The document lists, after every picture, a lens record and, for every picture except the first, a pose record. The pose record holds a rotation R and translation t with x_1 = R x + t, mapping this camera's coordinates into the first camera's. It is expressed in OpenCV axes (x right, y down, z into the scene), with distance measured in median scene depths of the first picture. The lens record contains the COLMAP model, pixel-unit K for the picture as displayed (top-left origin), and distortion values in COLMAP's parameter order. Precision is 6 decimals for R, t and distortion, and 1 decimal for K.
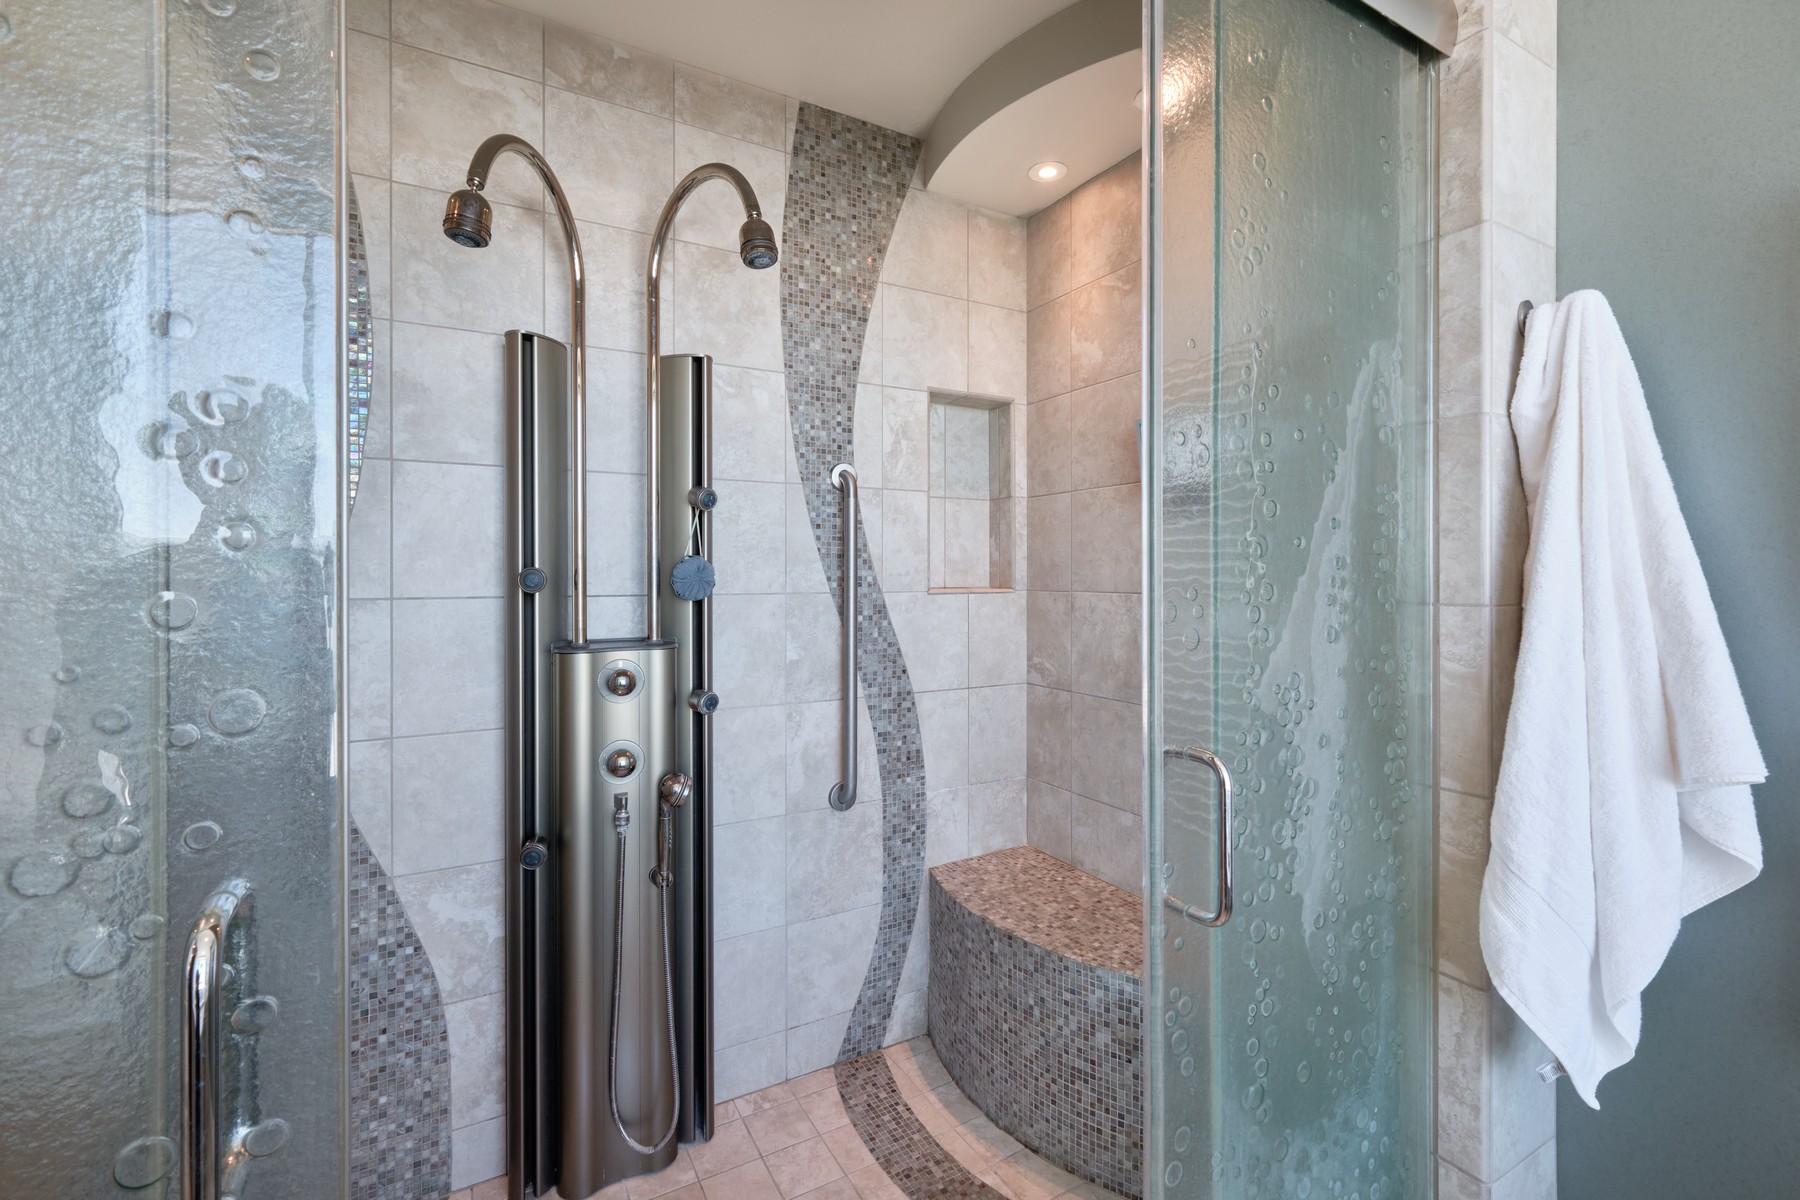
lens RADIAL K [[810.9, 0, 899.3], [0, 810.9, 582.6], [0, 0, 1]] dist [0.006473, 0.000824]
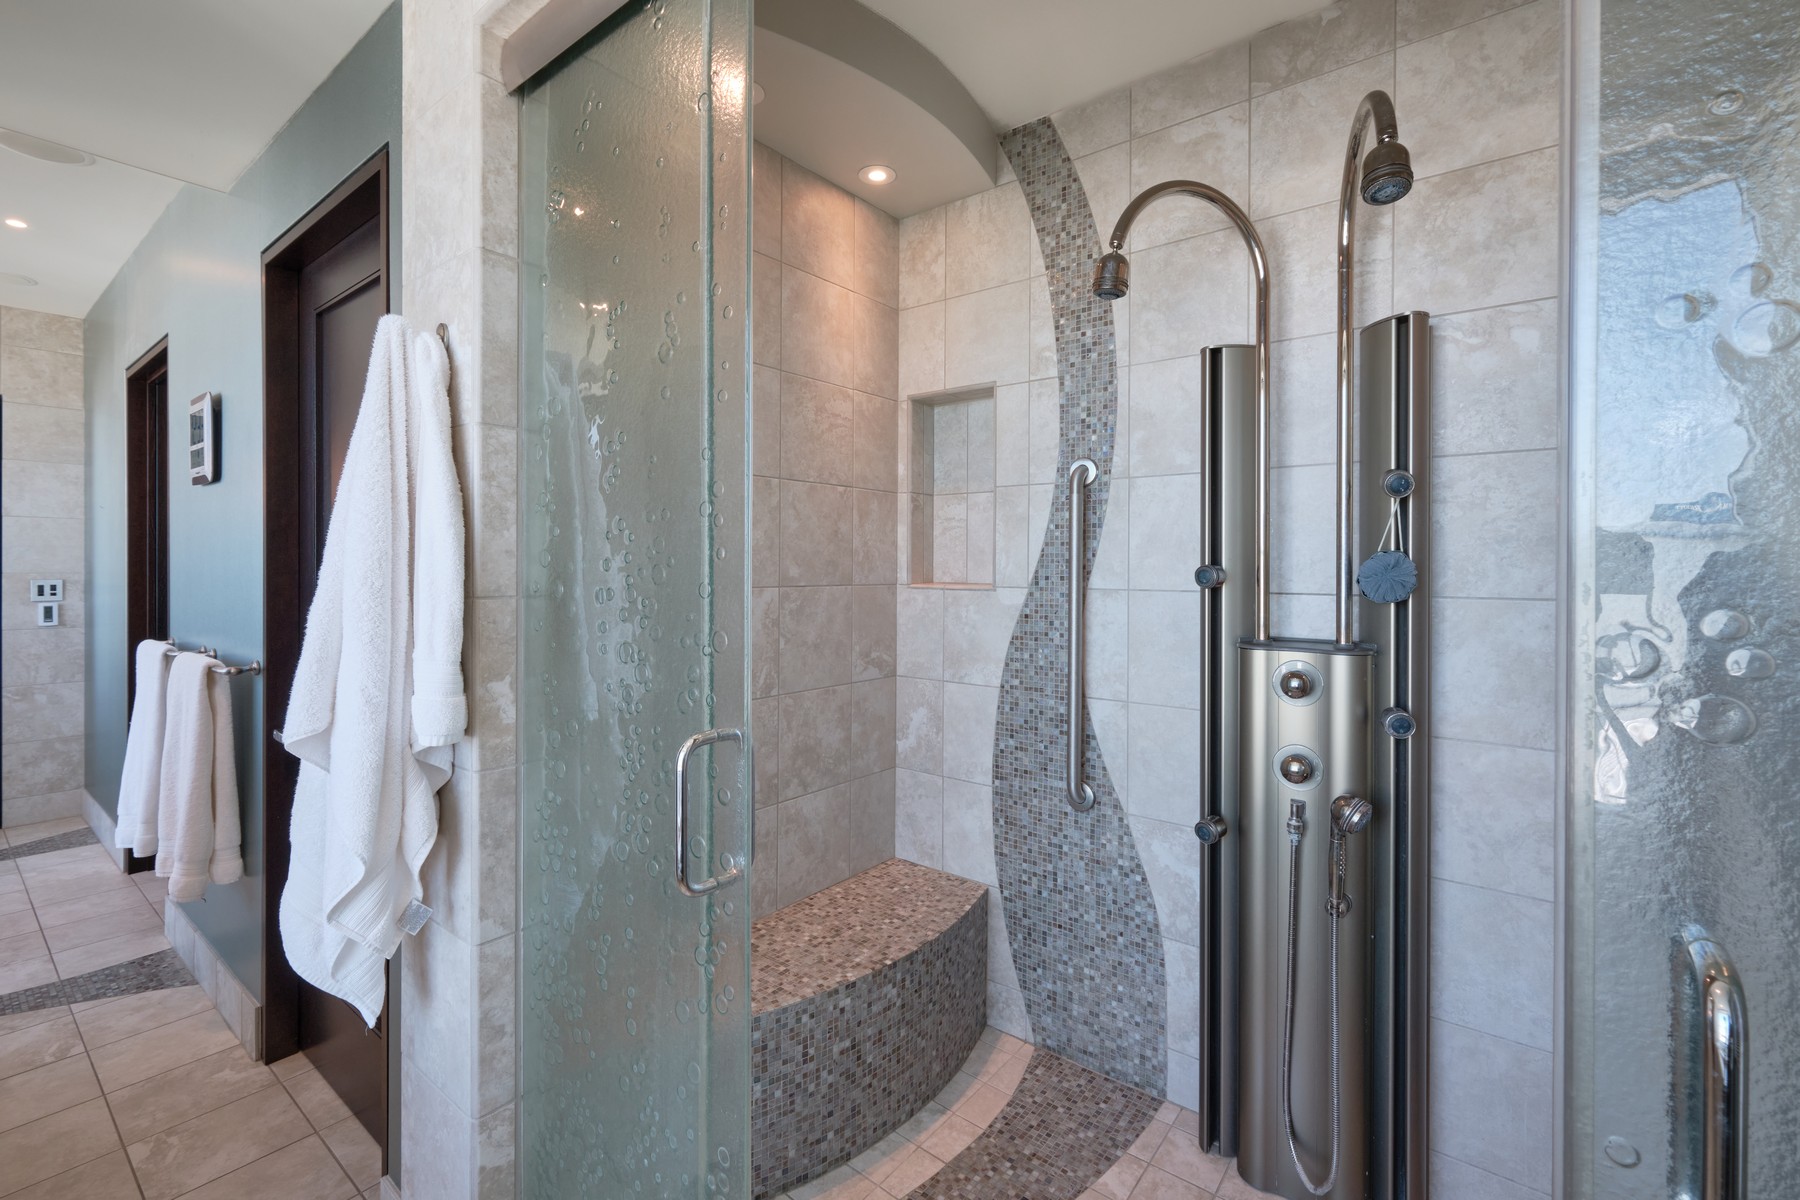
lens RADIAL K [[810.9, 0, 902.8], [0, 810.9, 584.9], [0, 0, 1]] dist [0.006473, 0.000824]
pose [[0.359031, 0.020587, -0.933099, 0.401669], [-0.017662, 0.999728, 0.015261, -0.000594], [0.933159, 0.011002, 0.359297, 0.228591]]
